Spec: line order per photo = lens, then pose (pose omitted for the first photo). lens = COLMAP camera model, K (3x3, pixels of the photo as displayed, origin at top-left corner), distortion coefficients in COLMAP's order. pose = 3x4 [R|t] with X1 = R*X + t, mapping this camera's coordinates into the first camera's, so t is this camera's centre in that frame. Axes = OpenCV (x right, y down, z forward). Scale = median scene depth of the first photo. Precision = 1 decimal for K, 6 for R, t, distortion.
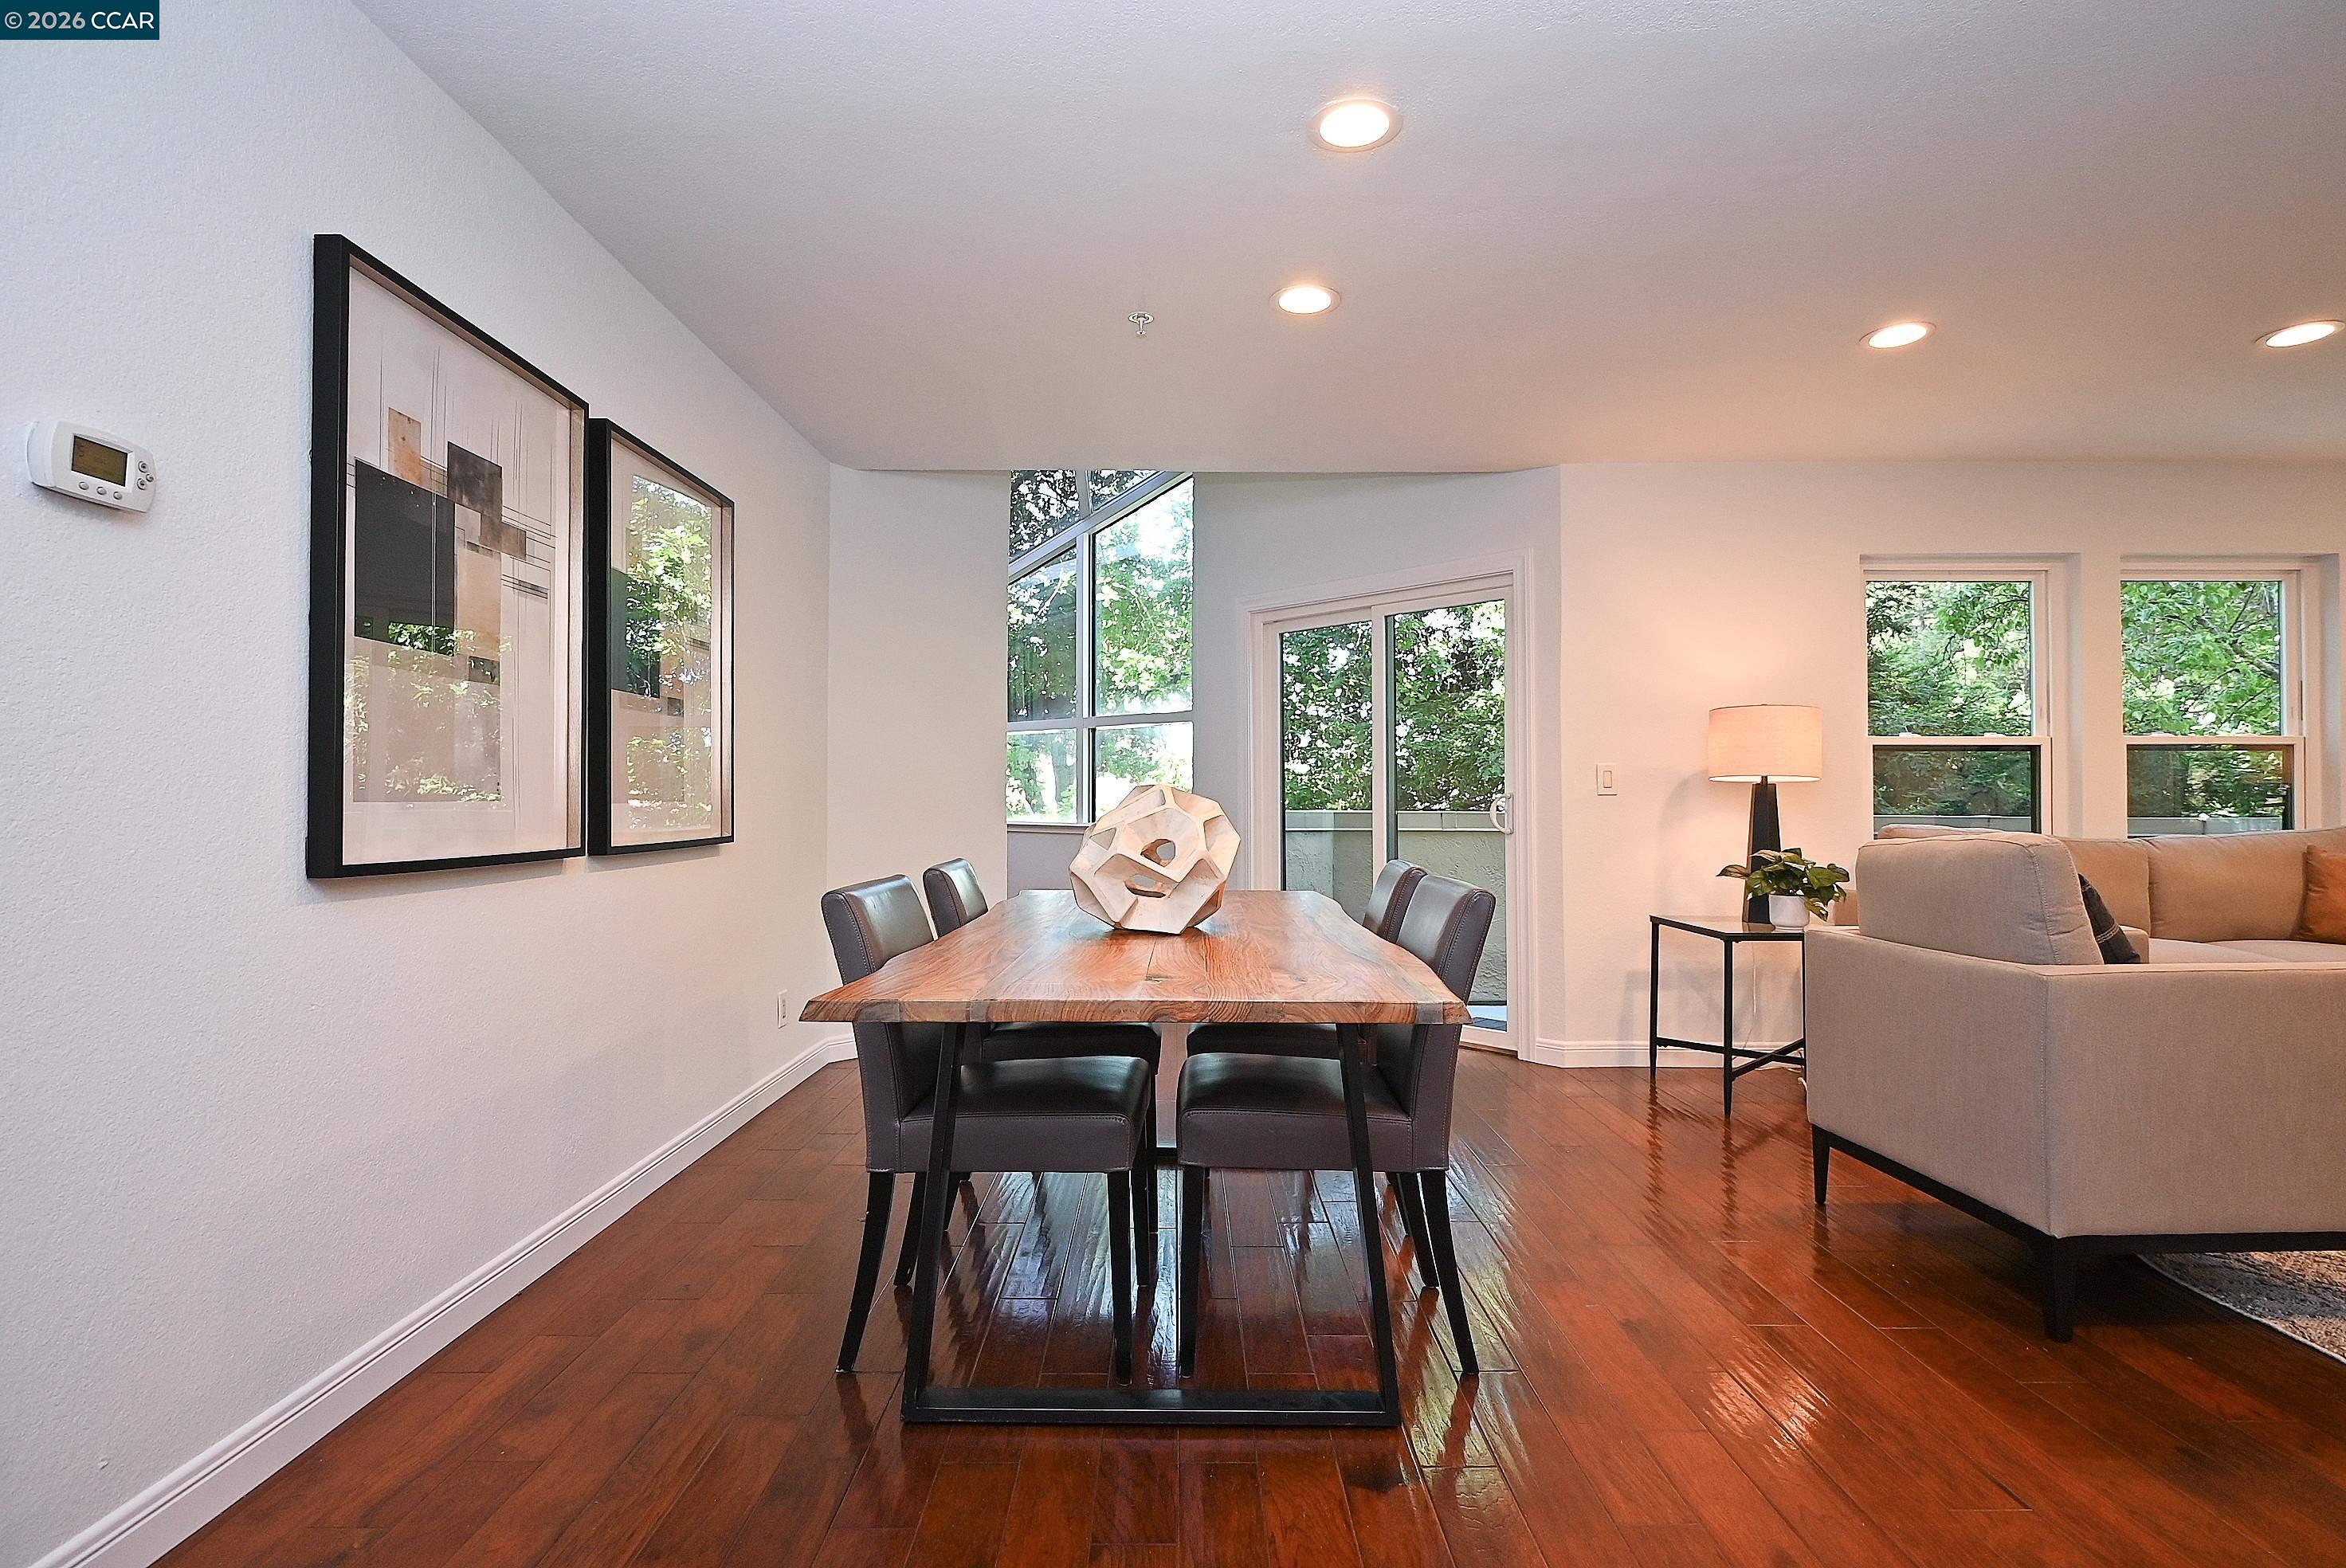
lens RADIAL K [[1162.5, 0, 1154.9], [0, 1162.5, 793.3], [0, 0, 1]] dist [-0.005806, 0.002848]
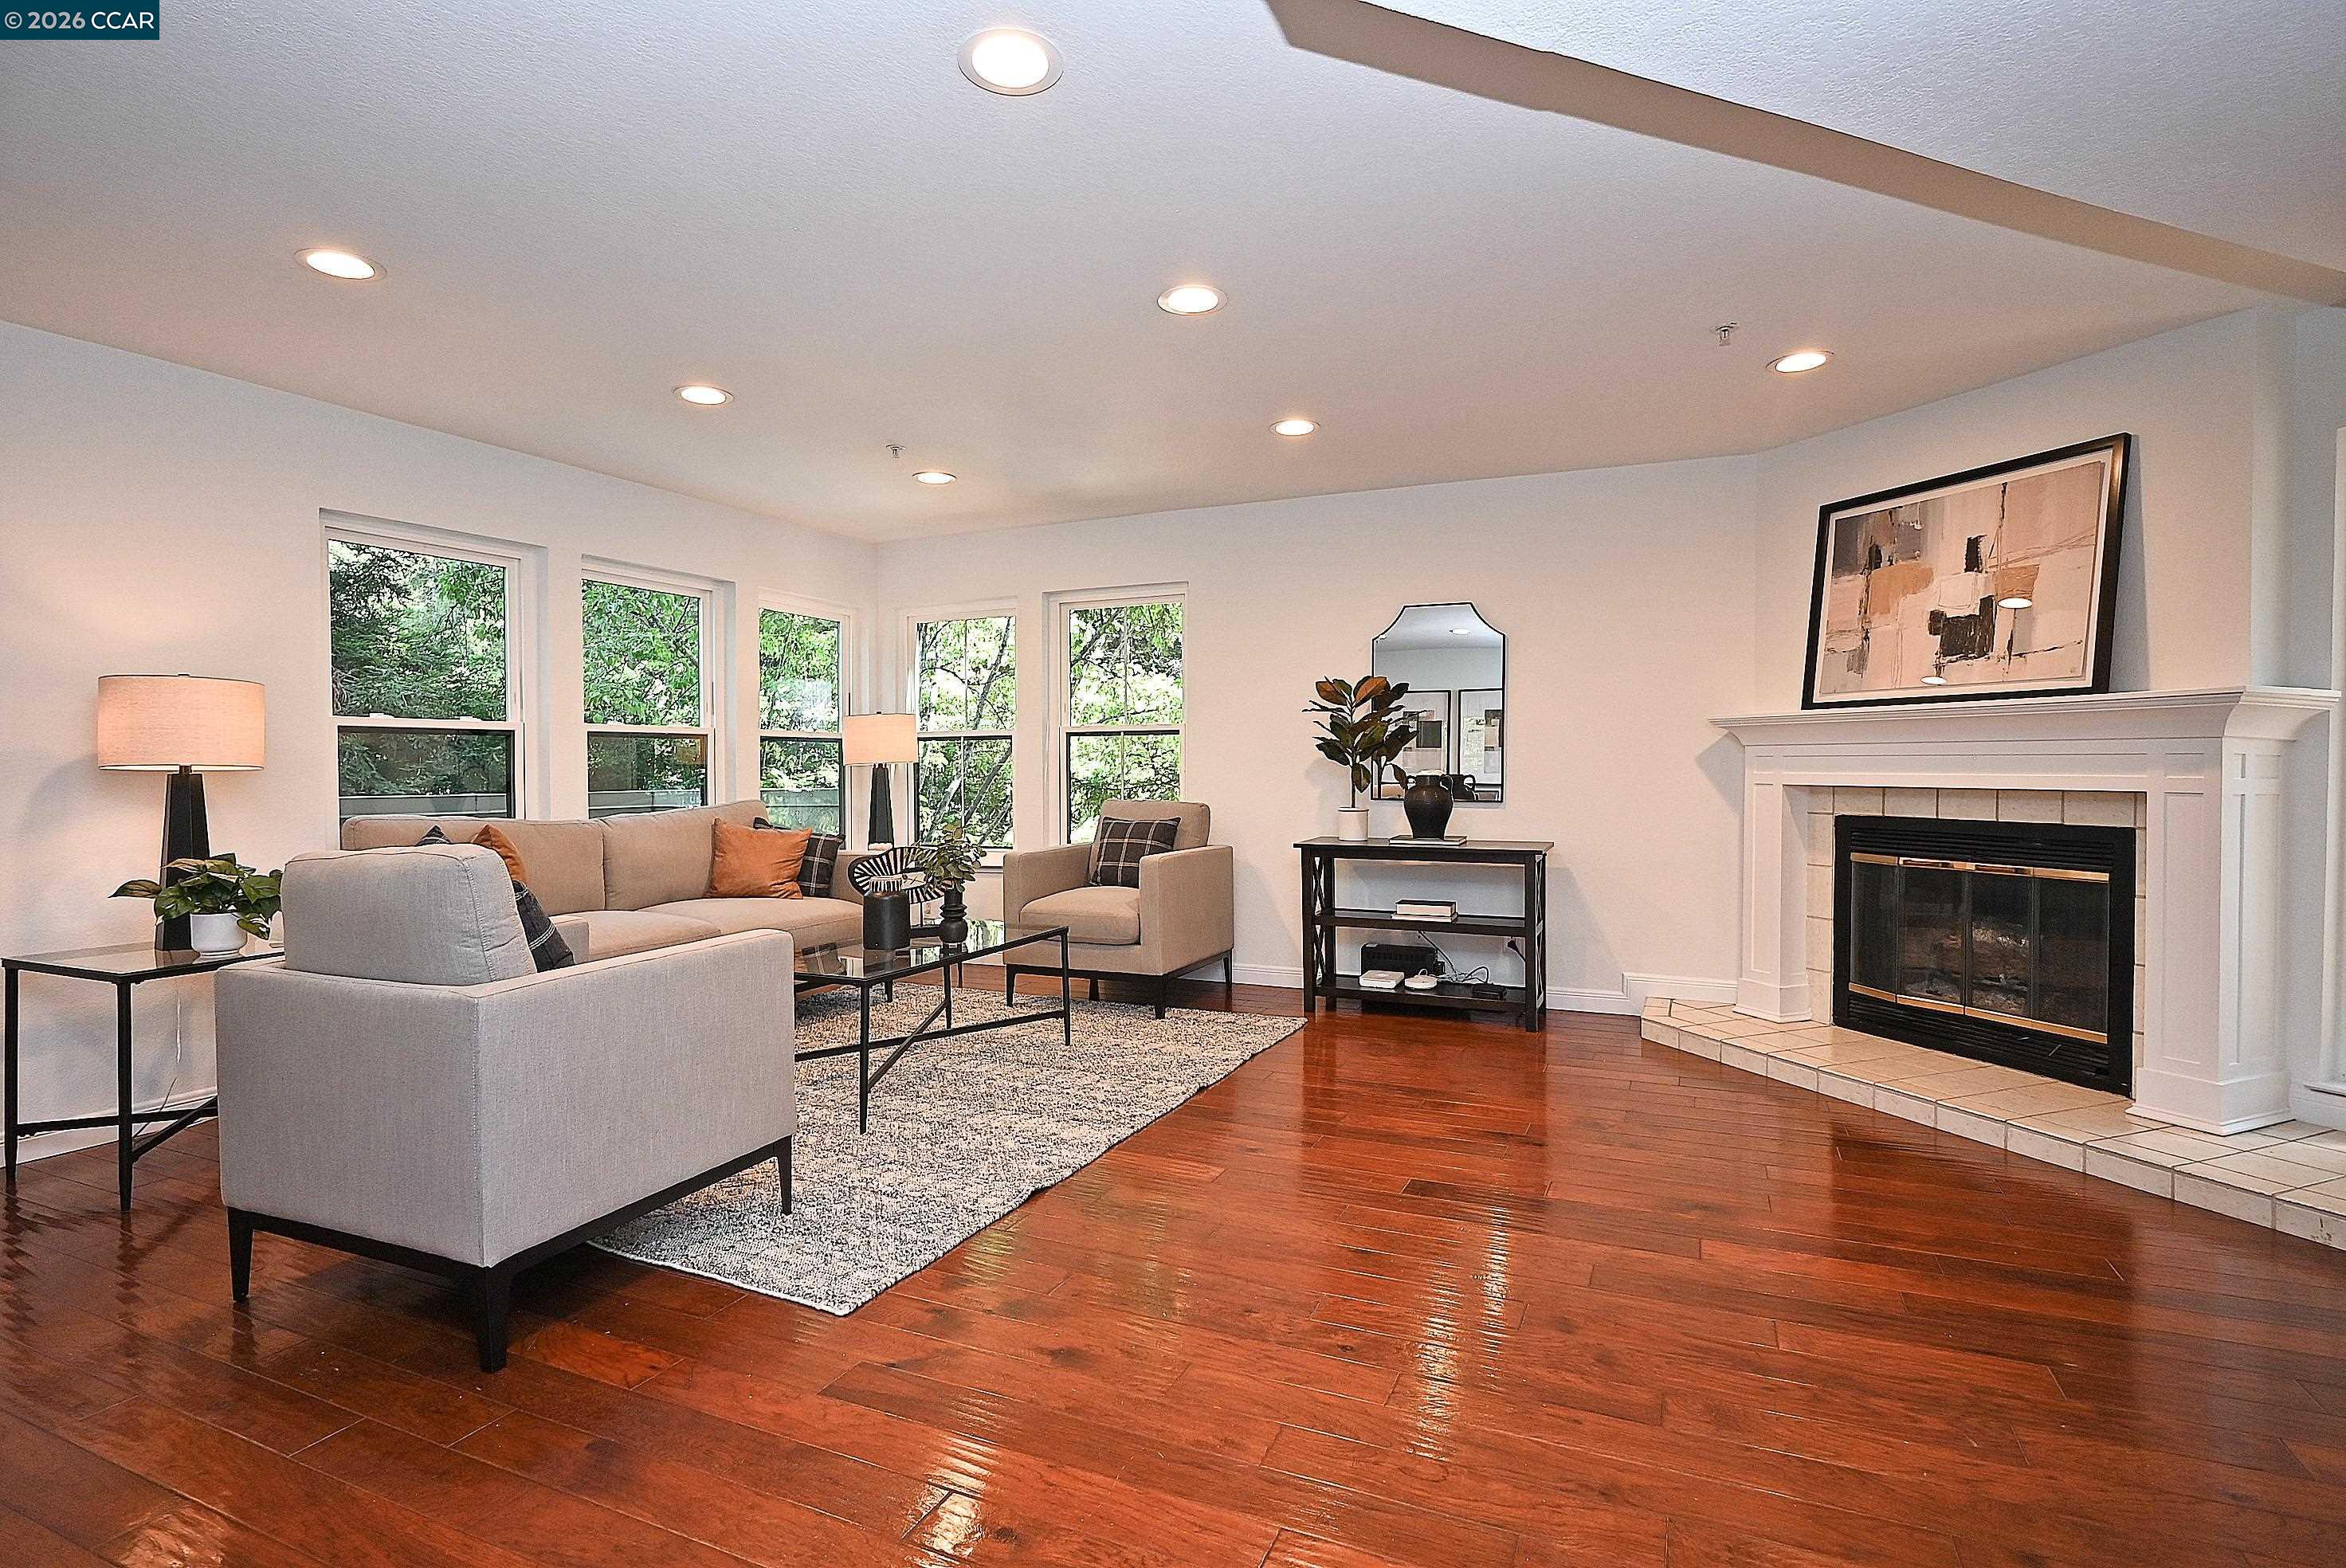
lens RADIAL K [[1162.5, 0, 1182.3], [0, 1162.5, 778.8], [0, 0, 1]] dist [-0.005806, 0.002848]
pose [[0.410511, -0.016773, 0.911701, 0.082970], [-0.005526, 0.999767, 0.020881, -0.026601], [-0.911839, -0.013610, 0.410323, 0.049717]]
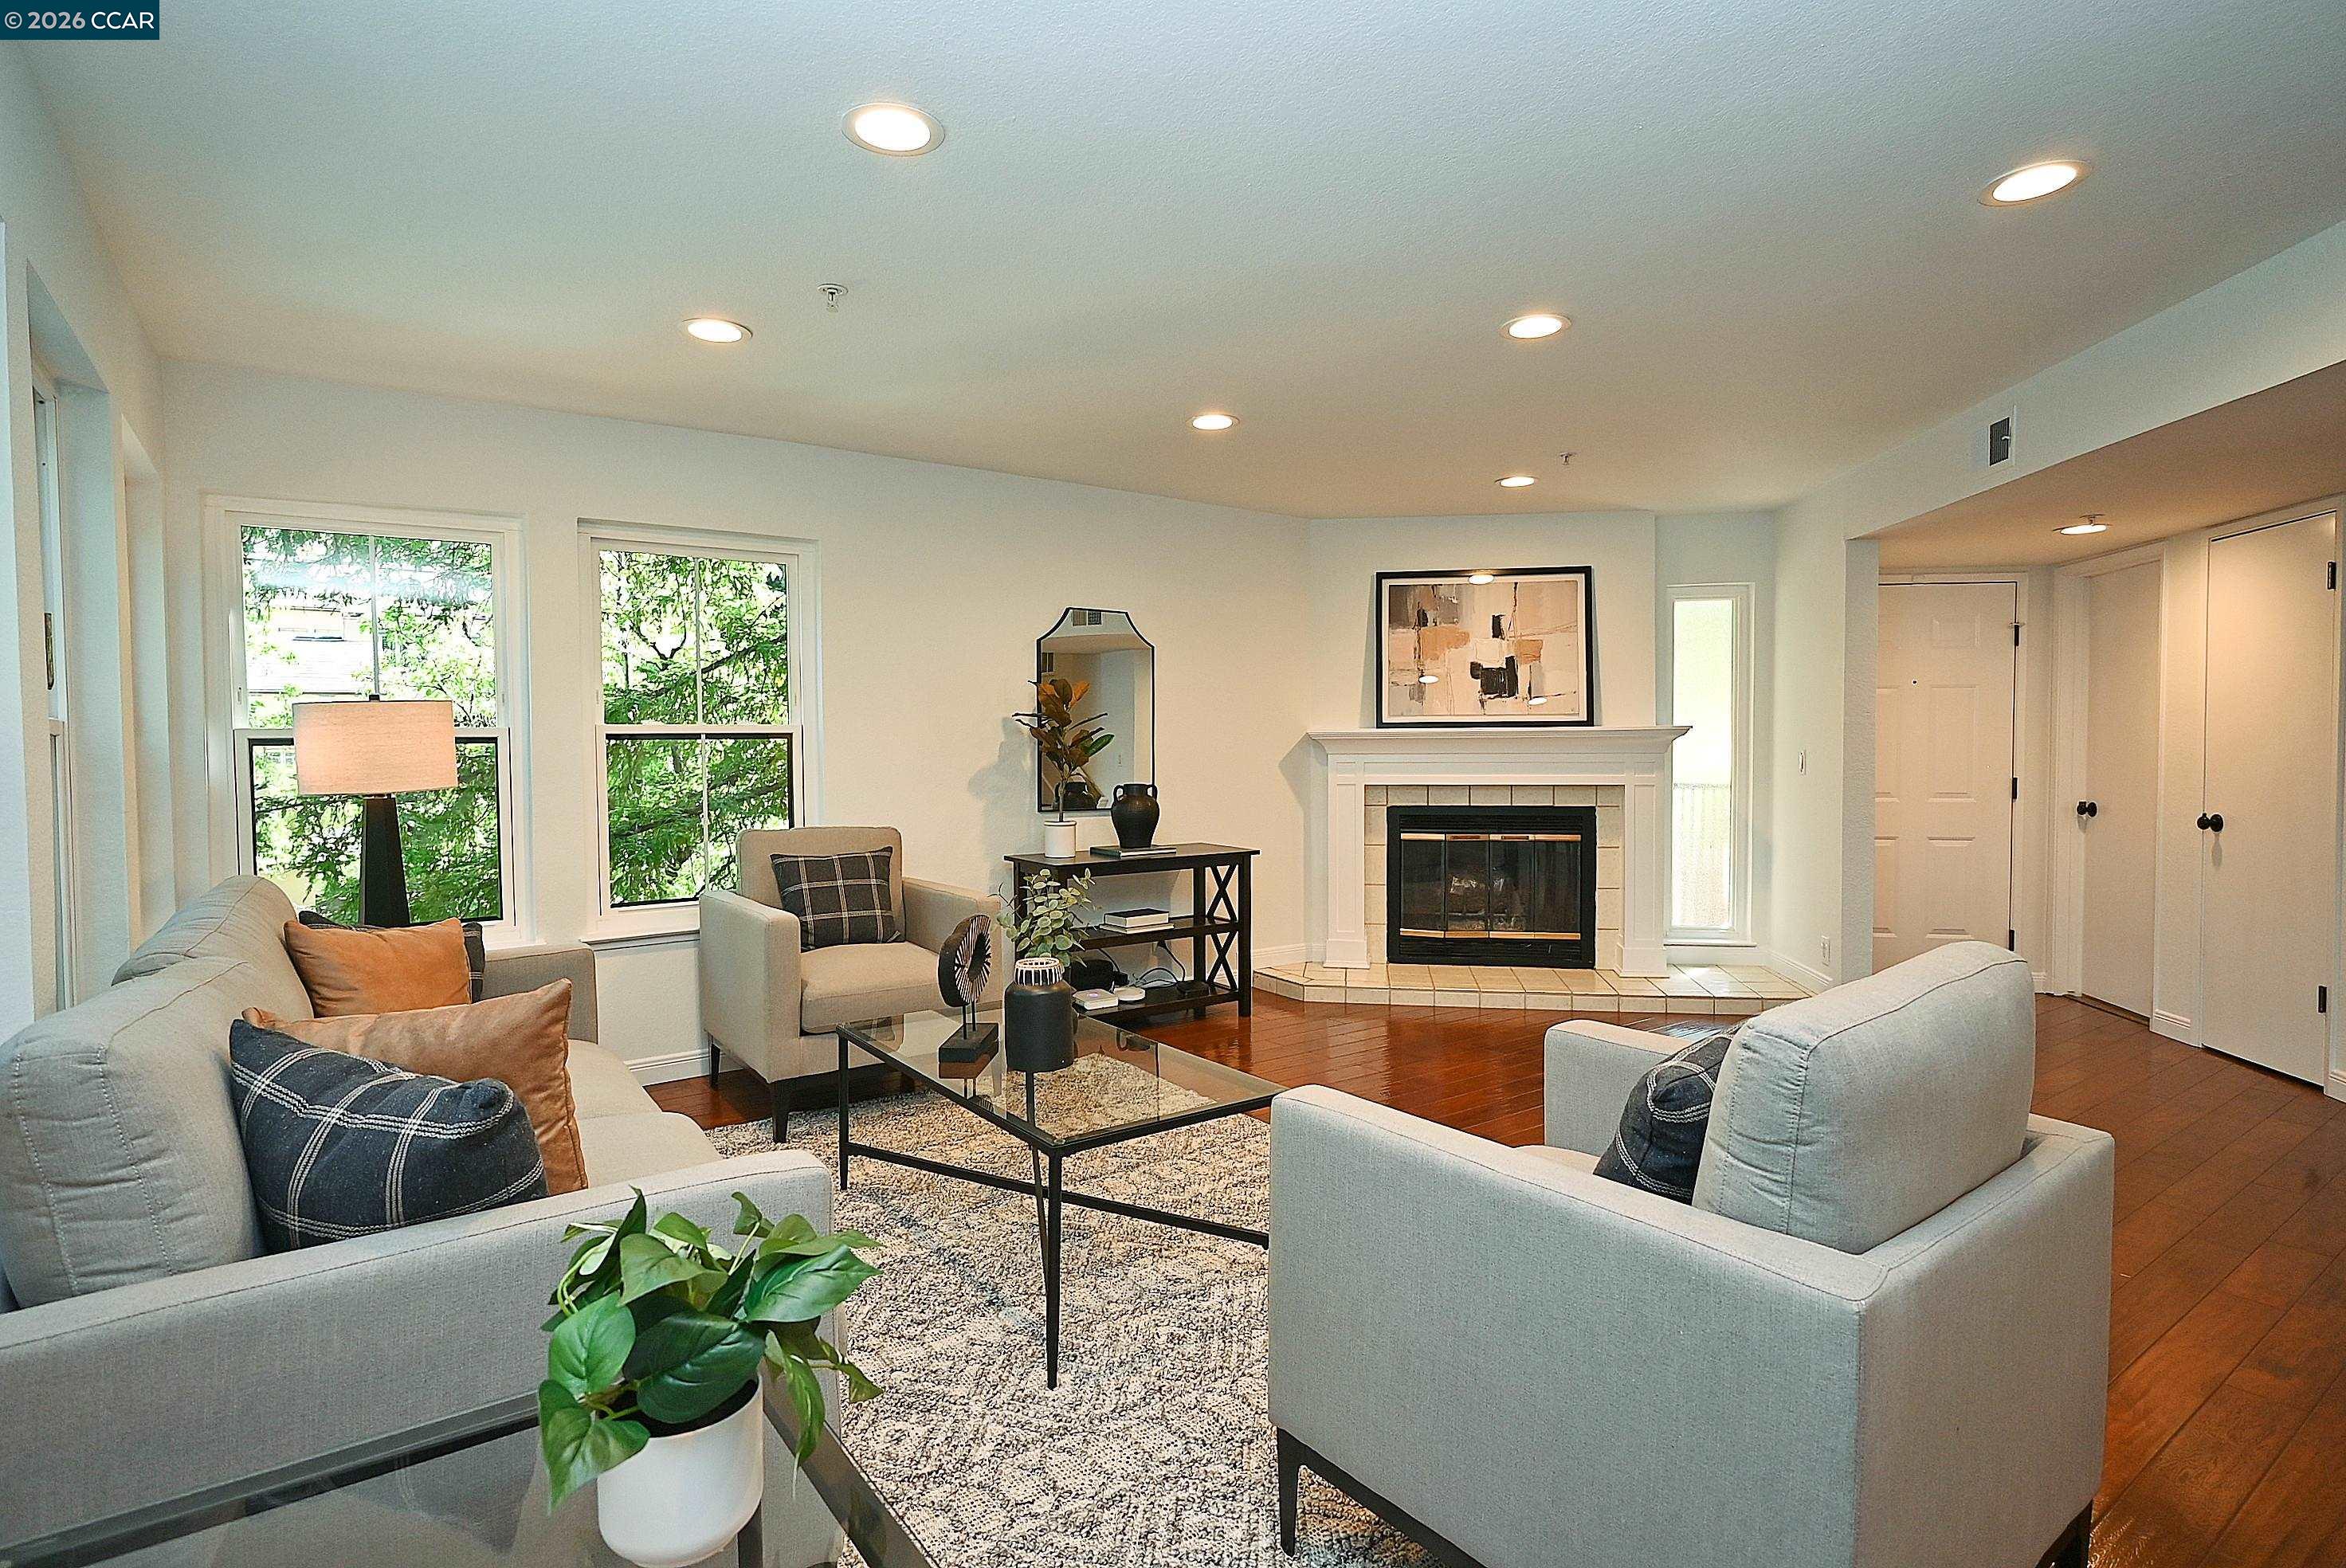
lens RADIAL K [[1162.5, 0, 1150.8], [0, 1162.5, 780.0], [0, 0, 1]] dist [-0.005806, 0.002848]
pose [[-0.580691, -0.028651, 0.813620, 0.330427], [-0.007029, 0.999520, 0.030181, -0.049672], [-0.814094, 0.011807, -0.580613, 1.106192]]
